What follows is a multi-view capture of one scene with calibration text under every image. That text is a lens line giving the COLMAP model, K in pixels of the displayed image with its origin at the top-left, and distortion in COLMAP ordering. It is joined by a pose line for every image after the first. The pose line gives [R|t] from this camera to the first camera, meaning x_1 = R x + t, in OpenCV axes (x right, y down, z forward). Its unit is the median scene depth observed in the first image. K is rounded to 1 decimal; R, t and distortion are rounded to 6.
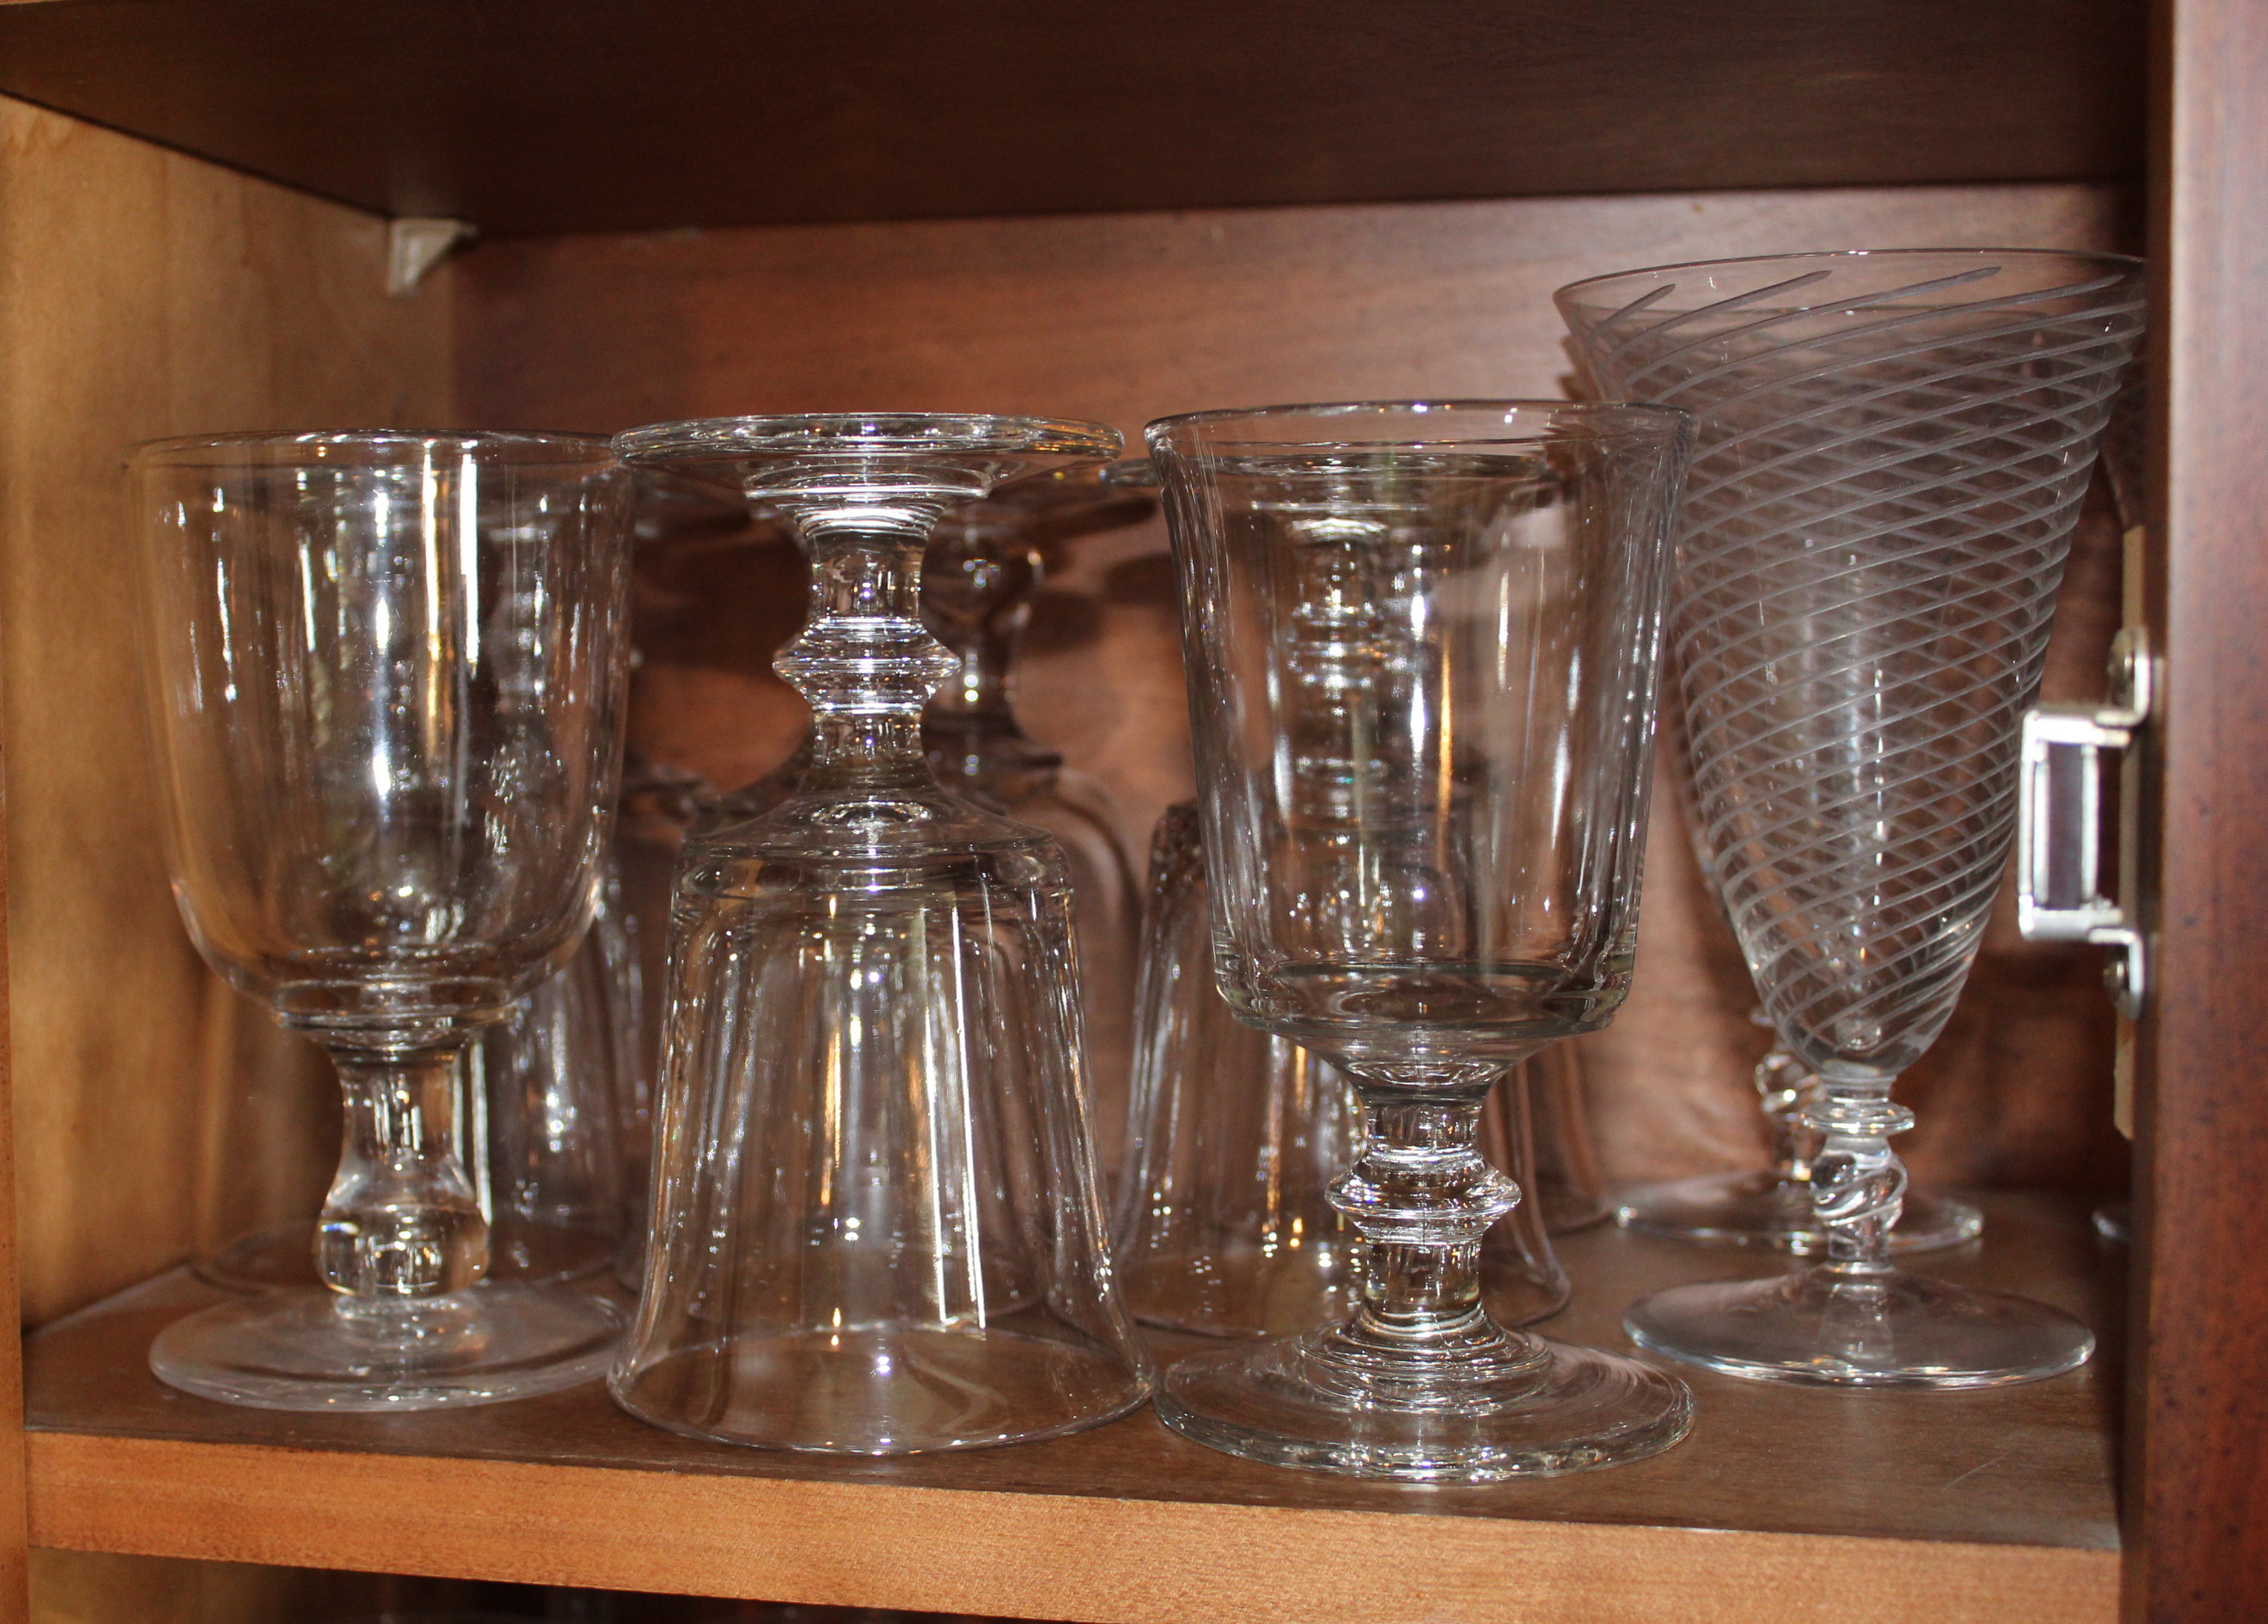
lens RADIAL K [[2842.8, 0, 1133.2], [0, 2842.8, 812.3], [0, 0, 1]] dist [-0.103388, 0.000000]
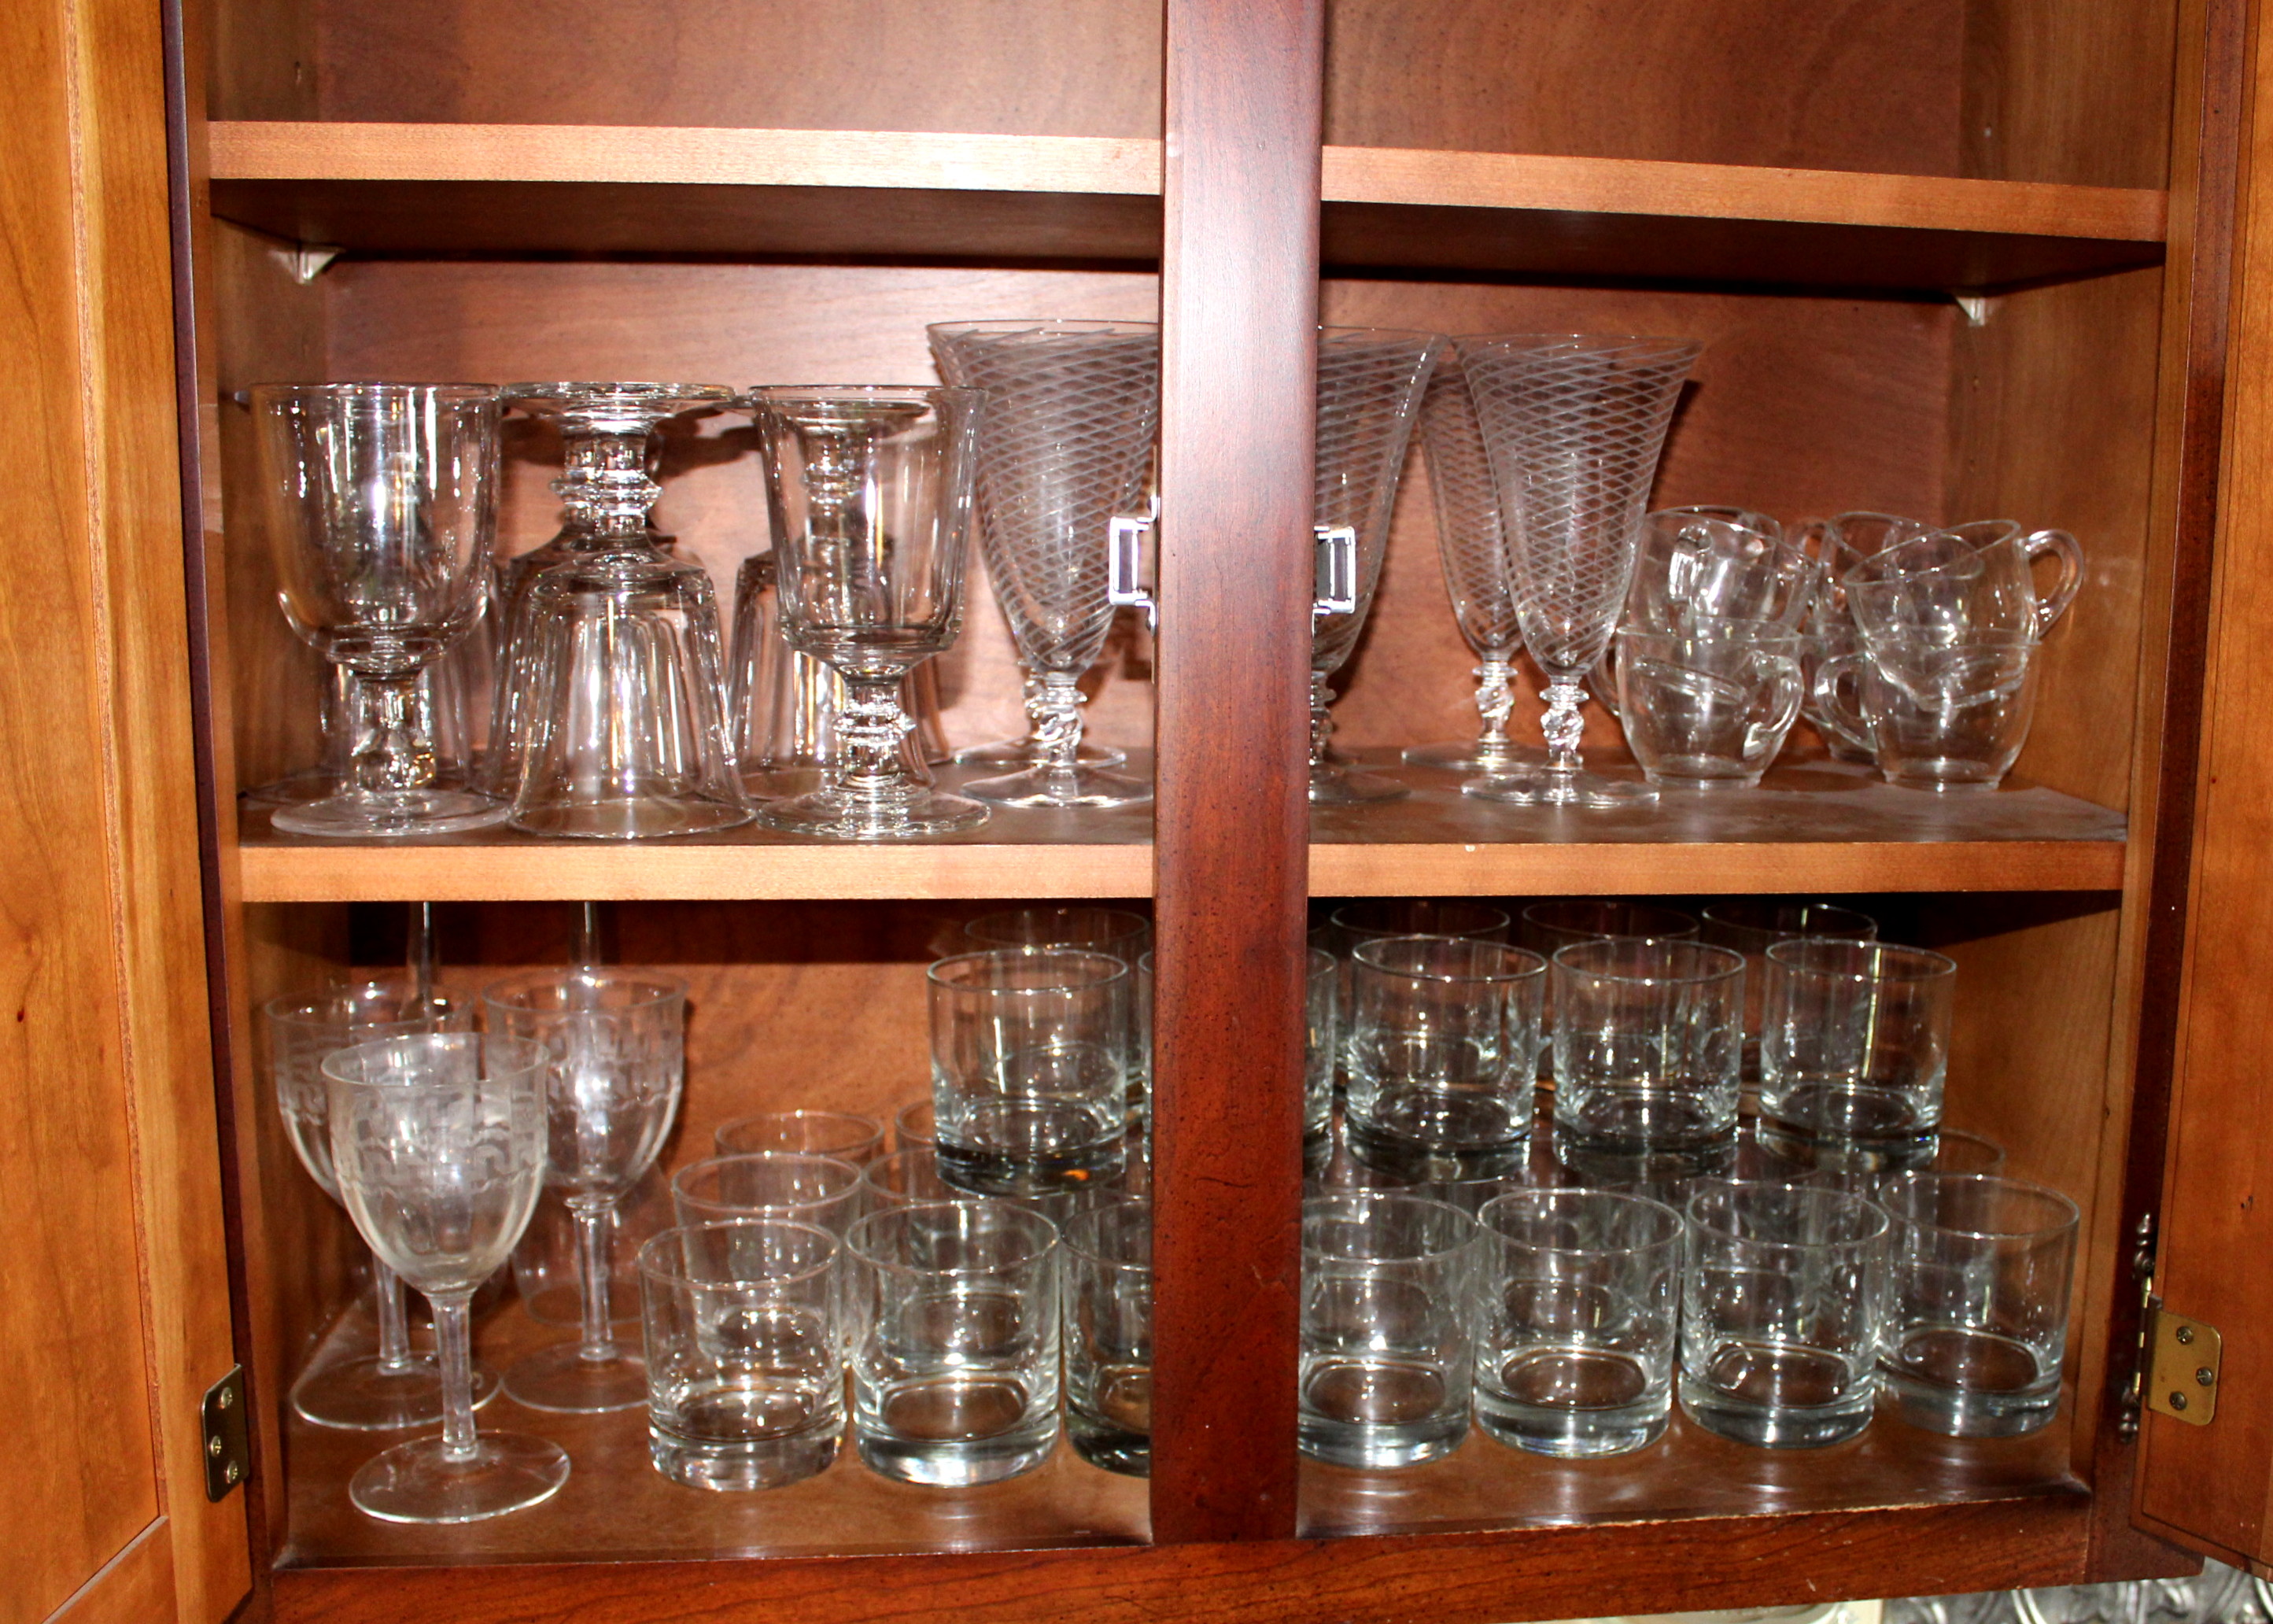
lens RADIAL K [[2092.8, 0, 1139.8], [0, 2092.8, 787.1], [0, 0, 1]] dist [-0.024658, 0.000000]
pose [[0.967800, -0.023354, 0.250635, -0.113961], [0.000072, 0.995713, 0.092499, 0.026448], [-0.251720, -0.089502, 0.963652, -0.694051]]
